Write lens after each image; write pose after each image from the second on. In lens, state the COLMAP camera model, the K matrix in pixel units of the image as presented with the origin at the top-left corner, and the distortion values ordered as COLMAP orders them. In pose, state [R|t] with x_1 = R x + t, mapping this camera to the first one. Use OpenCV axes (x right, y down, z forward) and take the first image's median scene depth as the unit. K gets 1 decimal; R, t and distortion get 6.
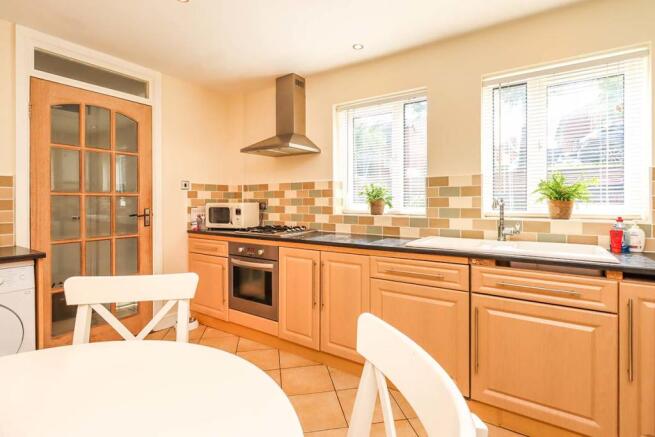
lens RADIAL K [[316.8, 0, 327.9], [0, 316.8, 199.2], [0, 0, 1]] dist [0.000844, -0.000133]
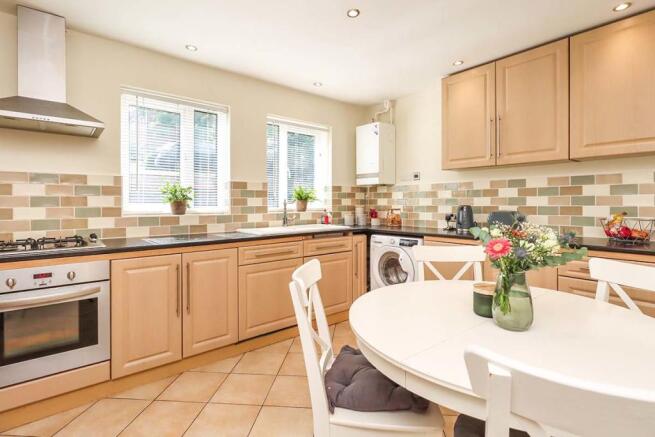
lens RADIAL K [[316.8, 0, 322.1], [0, 316.8, 205.3], [0, 0, 1]] dist [0.000844, -0.000133]
pose [[0.293252, -0.007424, 0.956006, -0.745635], [-0.005699, 0.999939, 0.009513, 0.009103], [-0.956018, -0.008238, 0.293192, 0.307272]]
